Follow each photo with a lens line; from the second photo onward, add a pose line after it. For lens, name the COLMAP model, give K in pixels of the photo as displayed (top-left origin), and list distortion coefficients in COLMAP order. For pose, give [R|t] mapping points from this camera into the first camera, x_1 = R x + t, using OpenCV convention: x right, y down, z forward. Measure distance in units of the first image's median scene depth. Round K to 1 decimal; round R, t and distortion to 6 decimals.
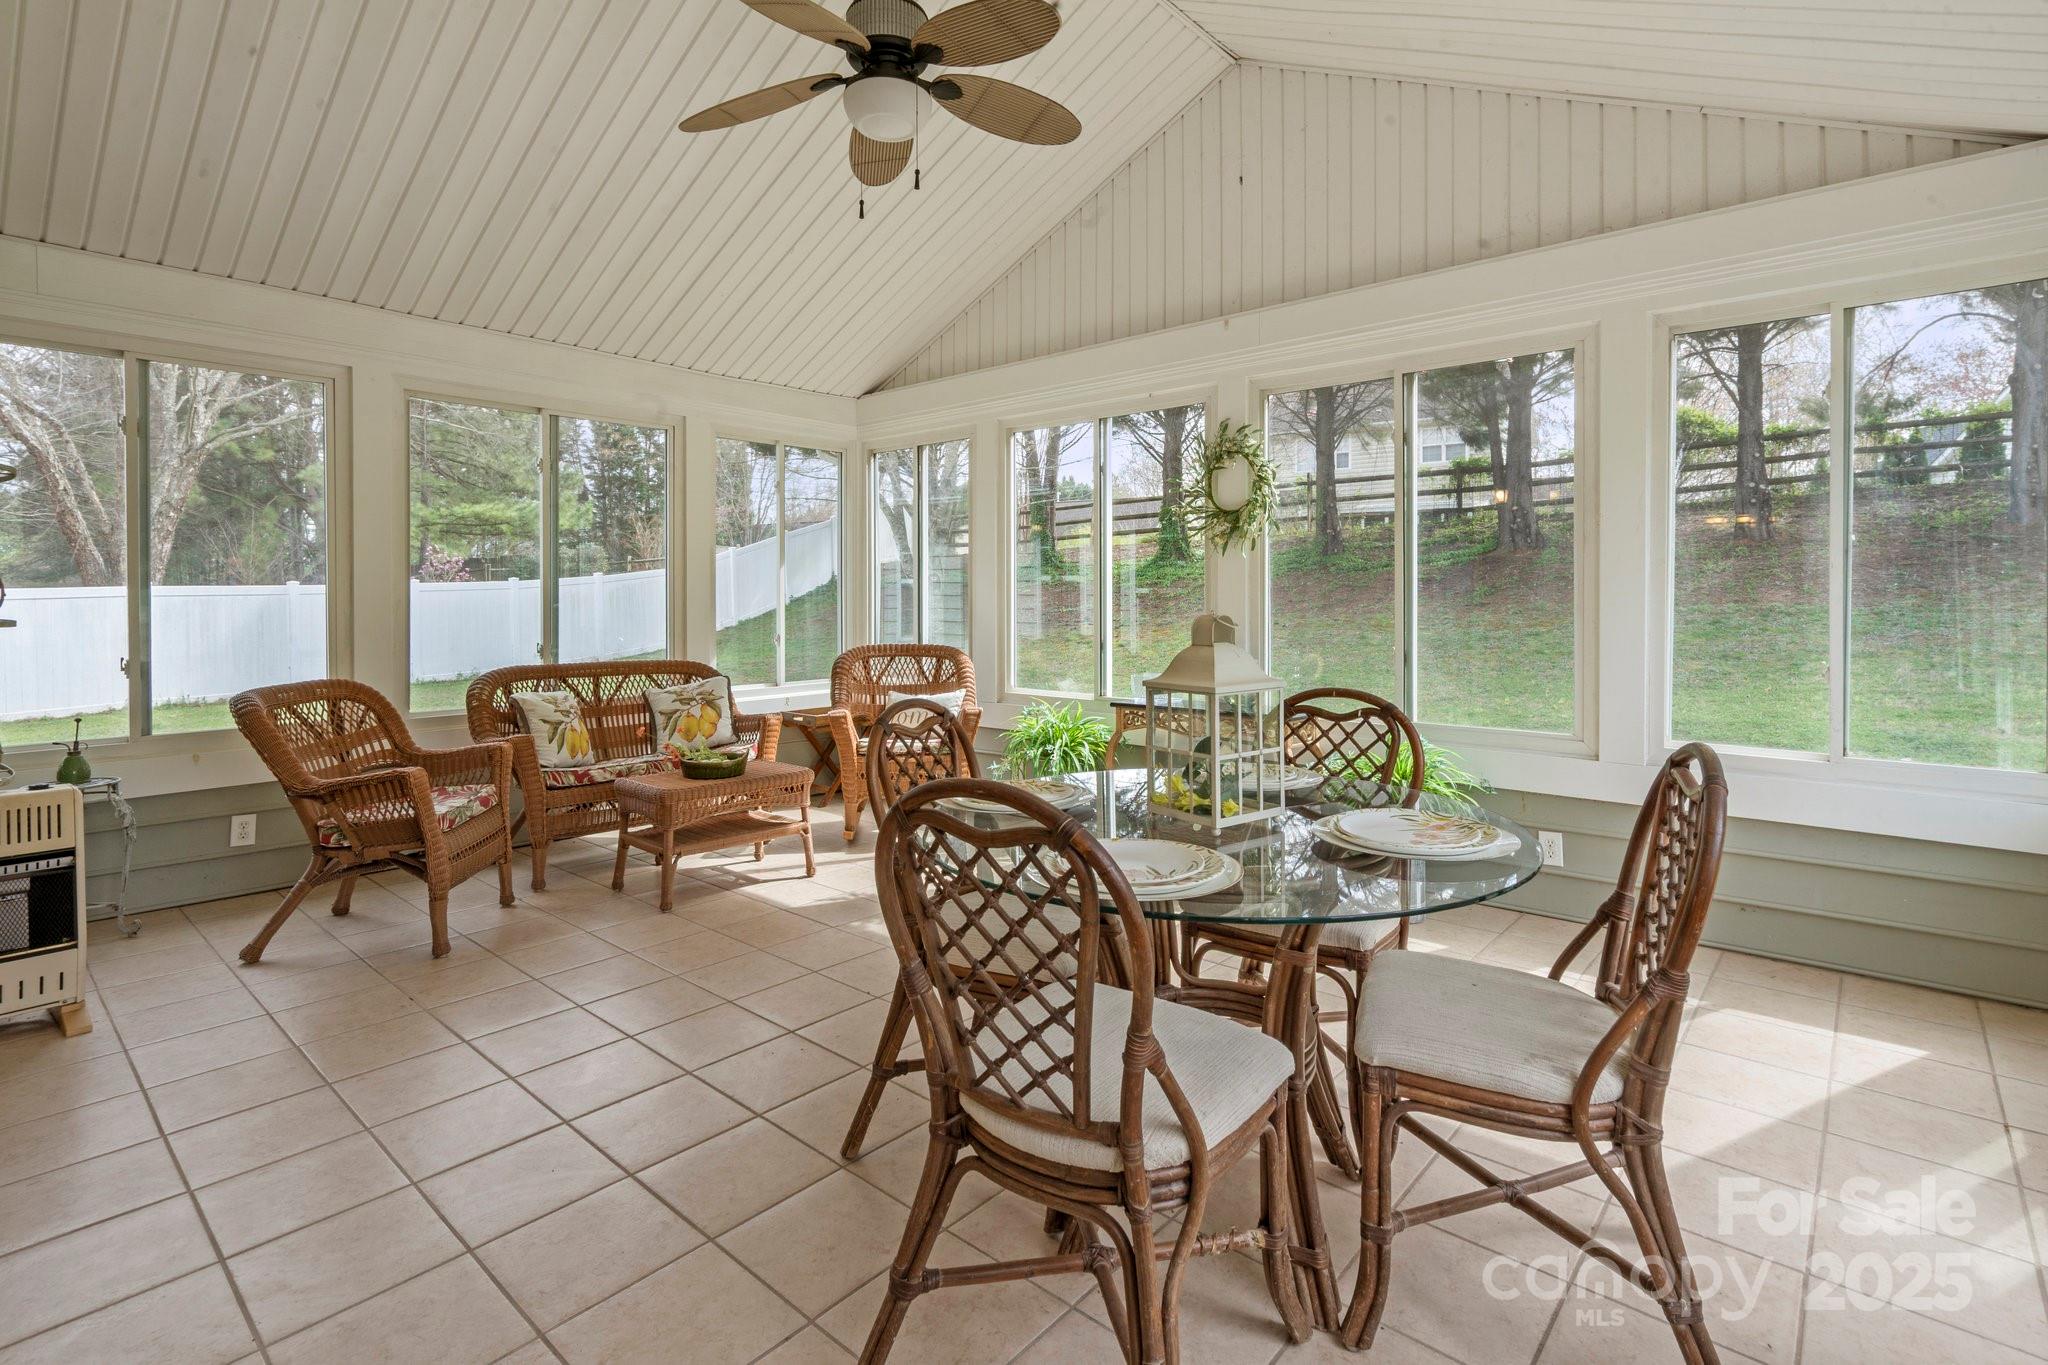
lens RADIAL K [[971.8, 0, 1024.5], [0, 971.8, 602.3], [0, 0, 1]] dist [-0.000289, -0.000048]
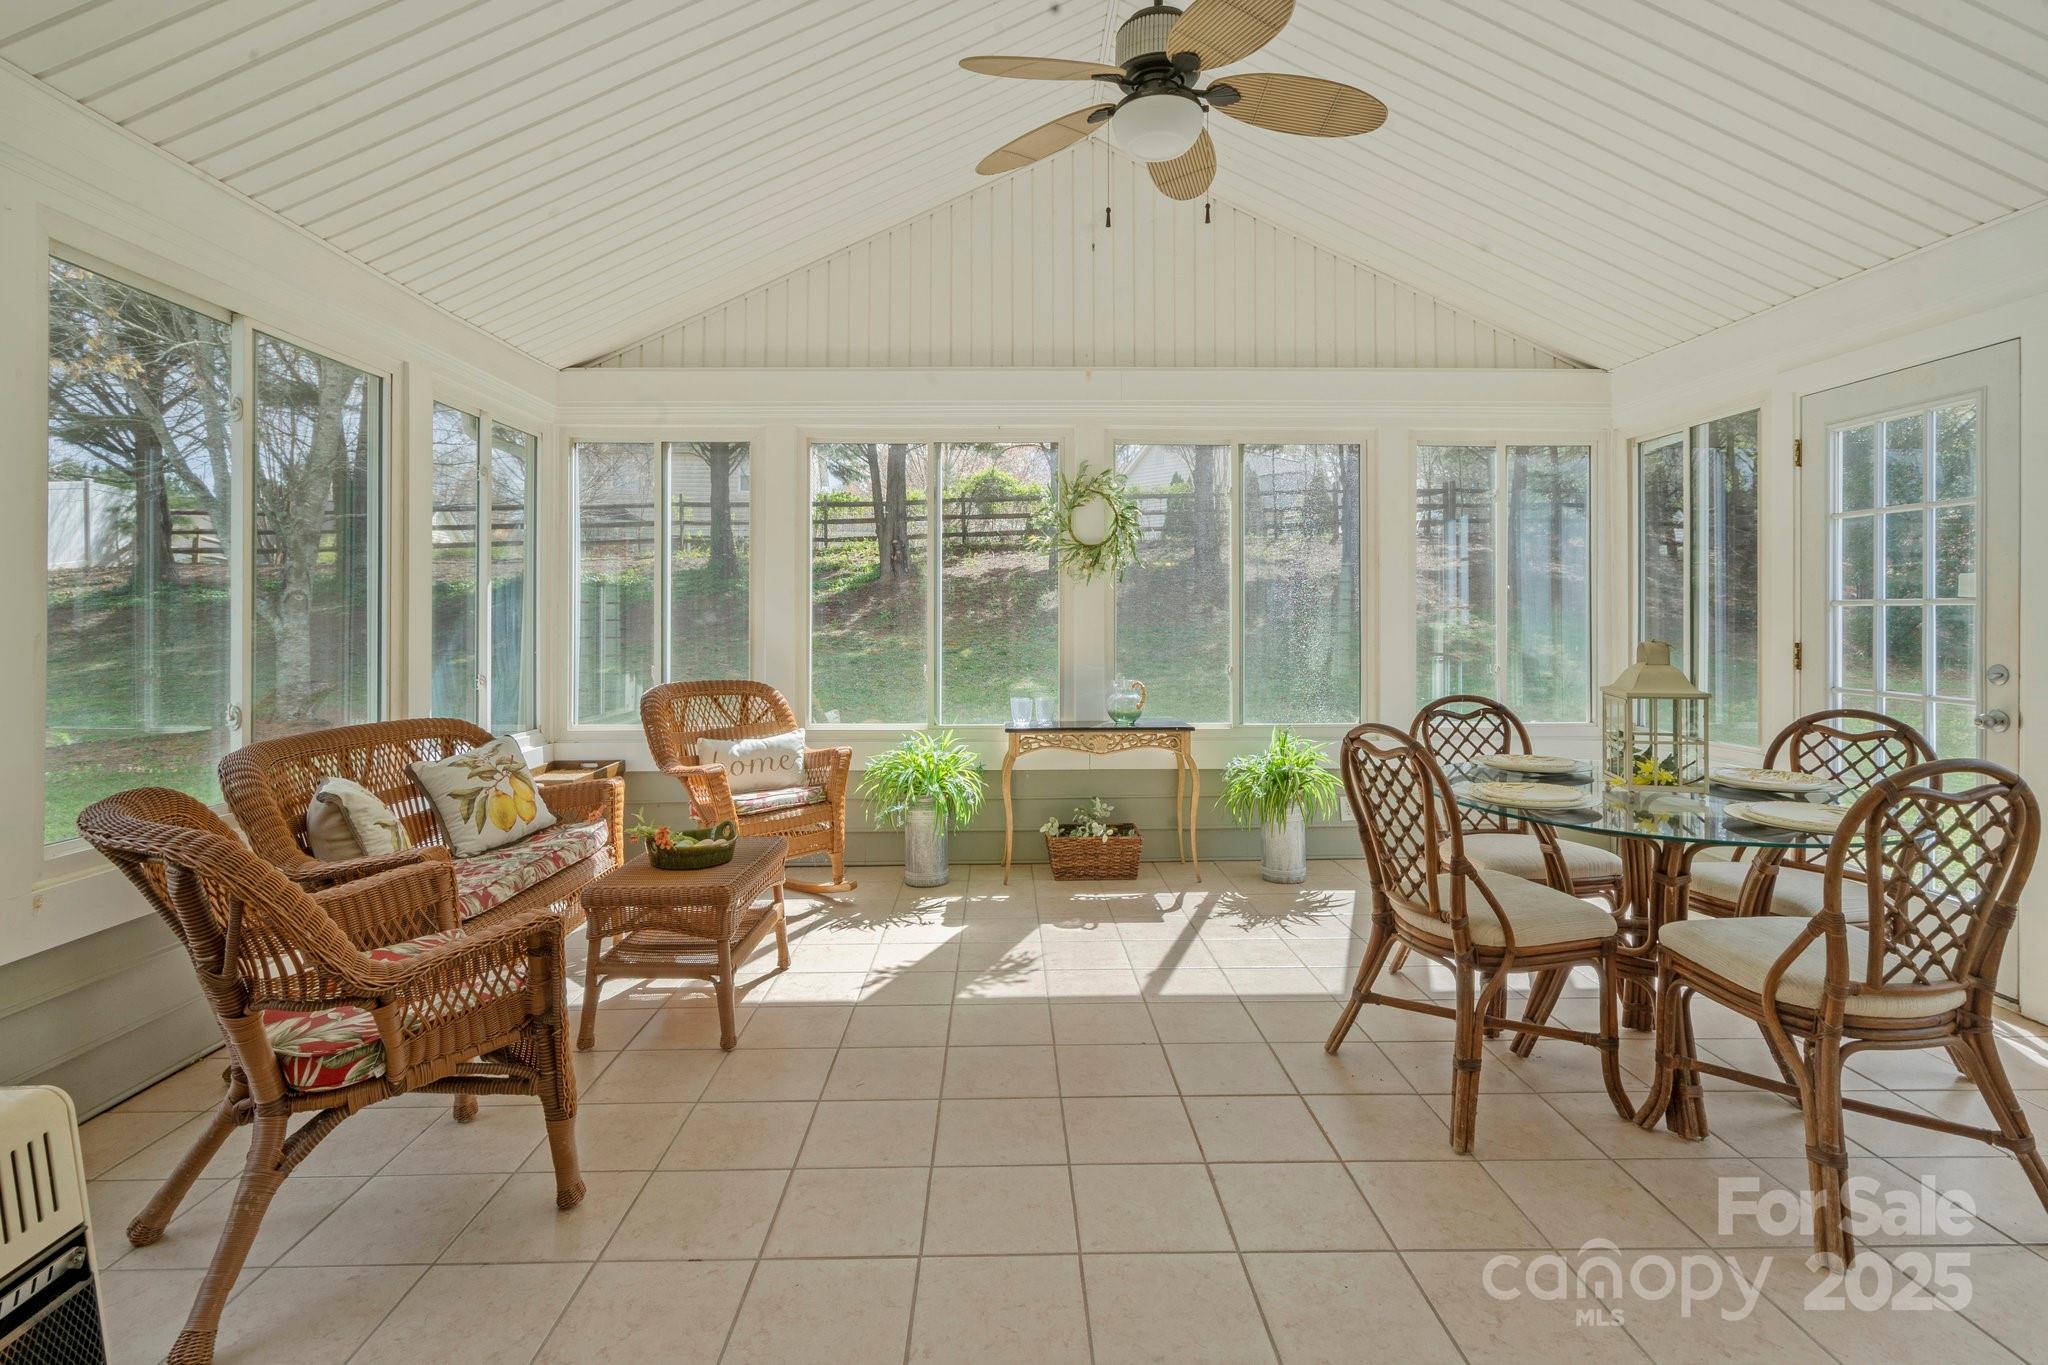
lens RADIAL K [[965.2, 0, 1021.7], [0, 965.2, 613.2], [0, 0, 1]] dist [0.000086, 0.000189]
pose [[0.739086, 0.002691, 0.673606, -0.579512], [0.004244, 0.999954, -0.008651, -0.007742], [-0.673598, 0.009253, 0.739040, 0.246713]]
